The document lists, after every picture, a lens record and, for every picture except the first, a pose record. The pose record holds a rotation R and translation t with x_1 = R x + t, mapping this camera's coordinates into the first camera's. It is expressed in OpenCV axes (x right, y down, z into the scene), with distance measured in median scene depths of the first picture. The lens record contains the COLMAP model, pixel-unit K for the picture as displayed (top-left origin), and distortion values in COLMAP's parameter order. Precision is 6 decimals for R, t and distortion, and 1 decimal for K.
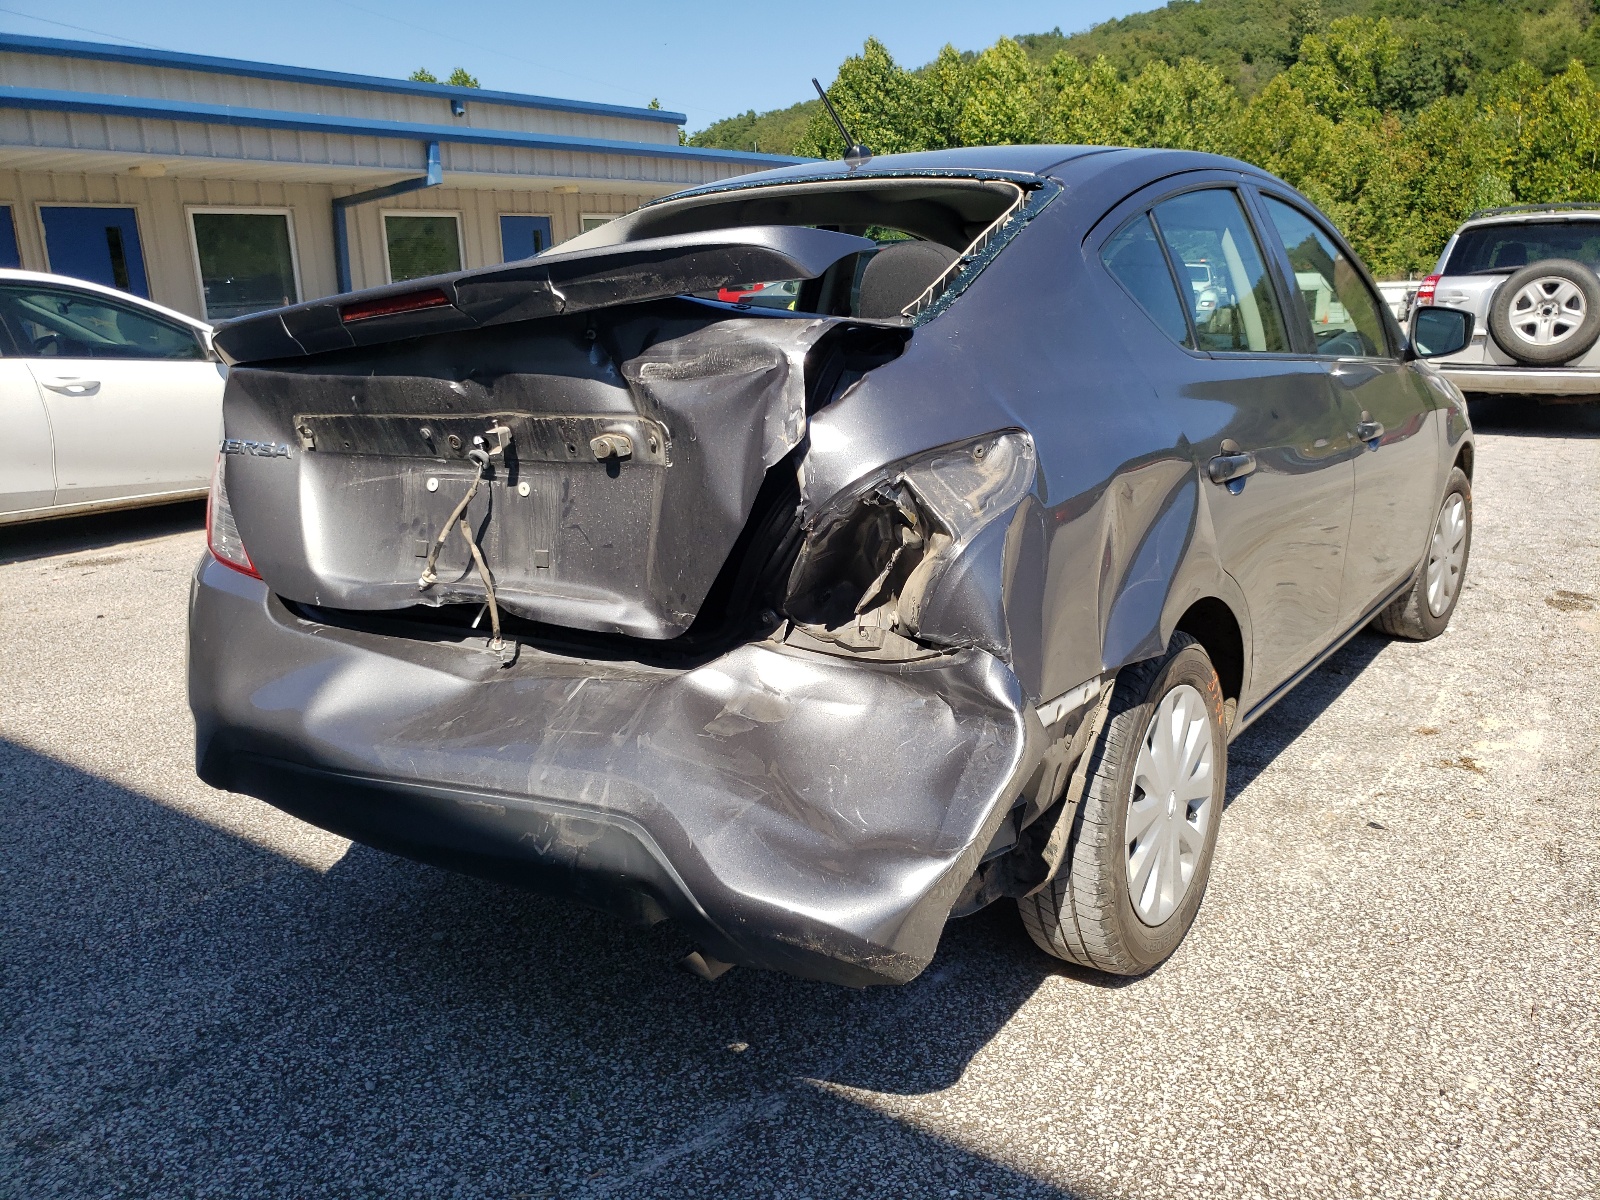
lens RADIAL K [[1283.3, 0, 825.2], [0, 1283.3, 577.5], [0, 0, 1]] dist [-0.038047, 0.056771]
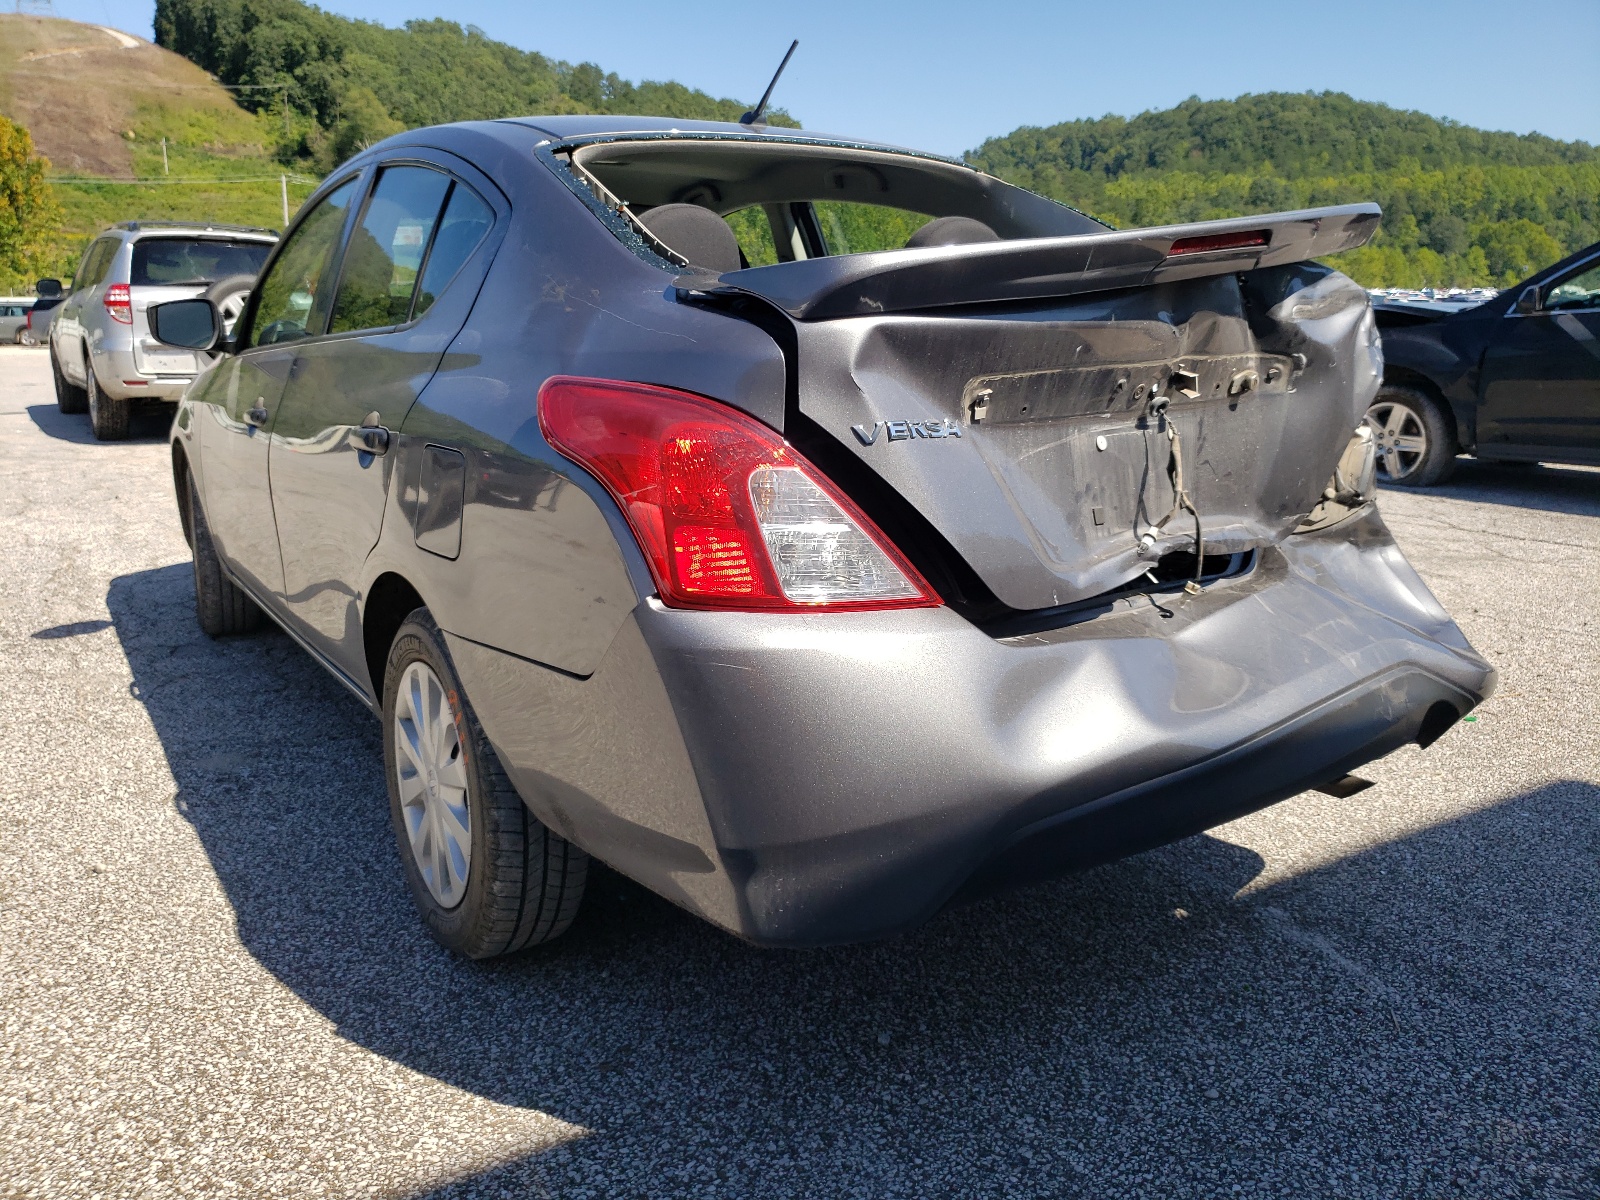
lens RADIAL K [[1283.3, 0, 806.4], [0, 1283.3, 583.7], [0, 0, 1]] dist [-0.038047, 0.056771]
pose [[0.363138, -0.180180, 0.914148, -1.212765], [0.194863, 0.974114, 0.114591, -0.118613], [-0.911131, 0.136521, 0.388848, 0.843609]]
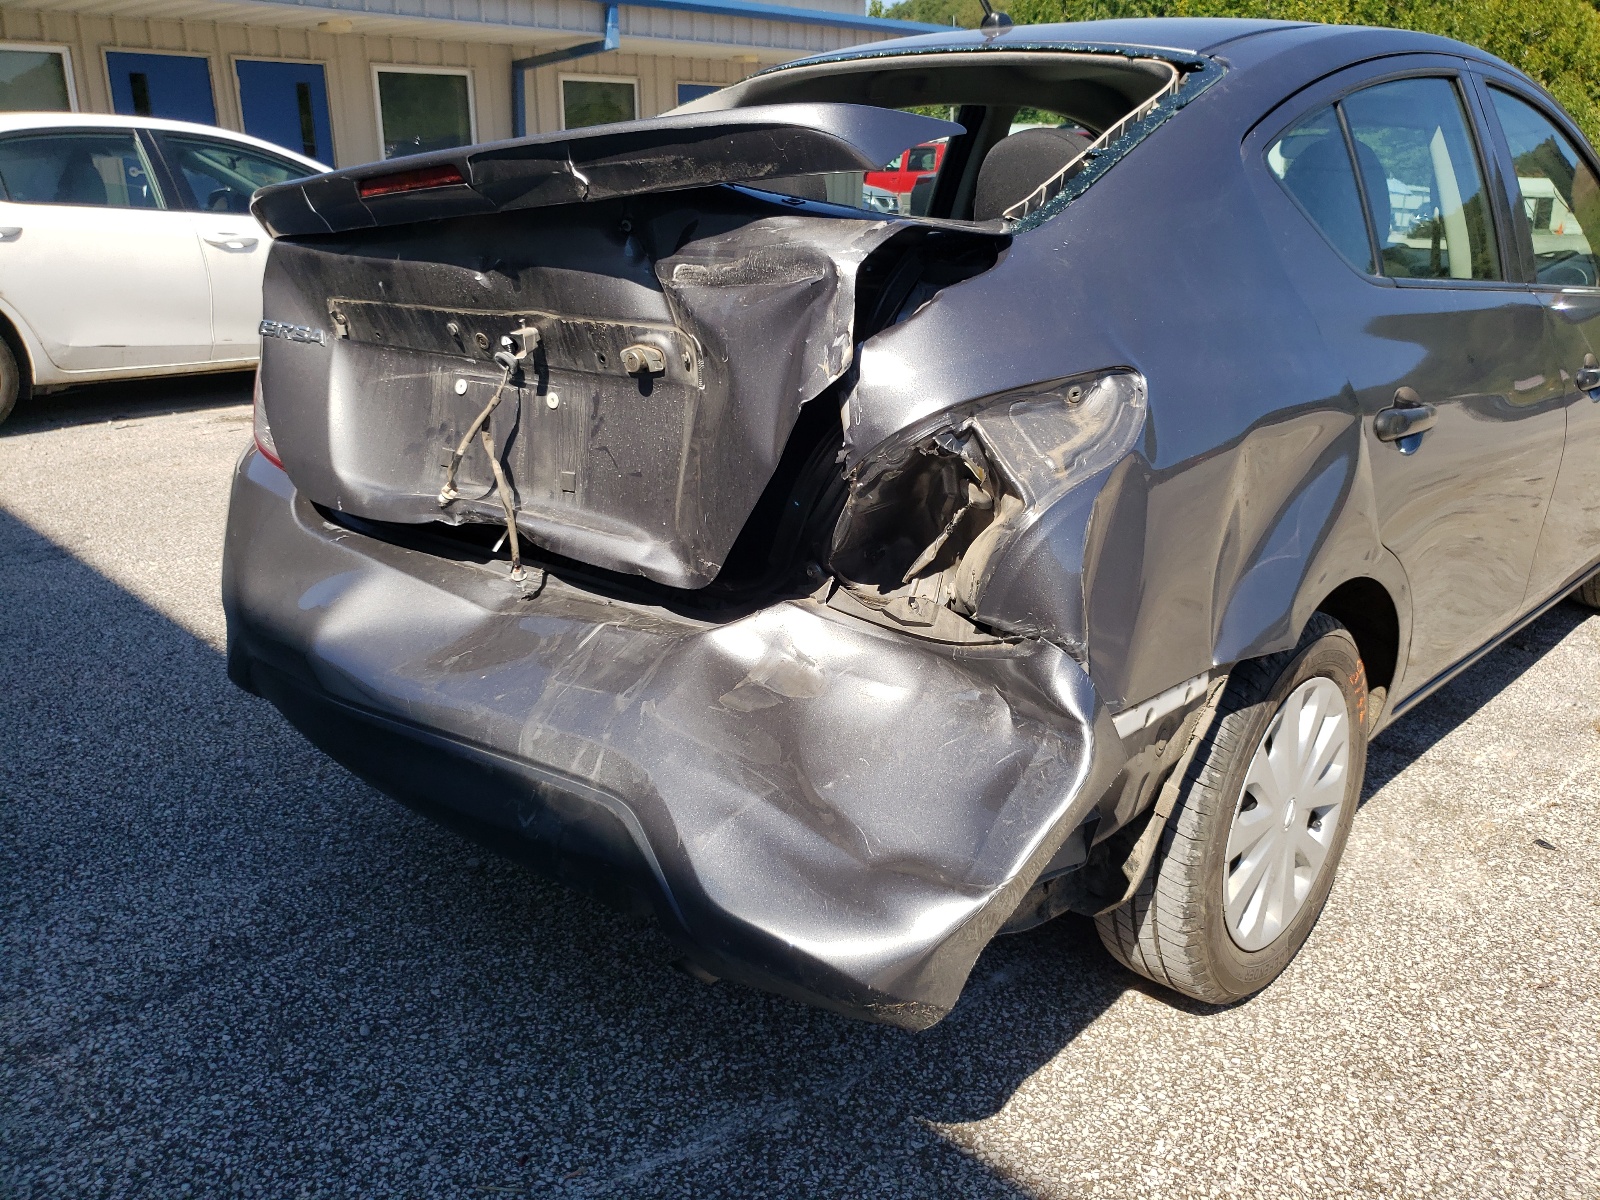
lens RADIAL K [[1283.3, 0, 819.4], [0, 1283.3, 563.0], [0, 0, 1]] dist [-0.038047, 0.056771]
pose [[0.988508, 0.081124, -0.127555, 0.062385], [-0.071064, 0.994133, 0.081543, -0.040684], [0.133422, -0.071542, 0.988474, 0.143507]]
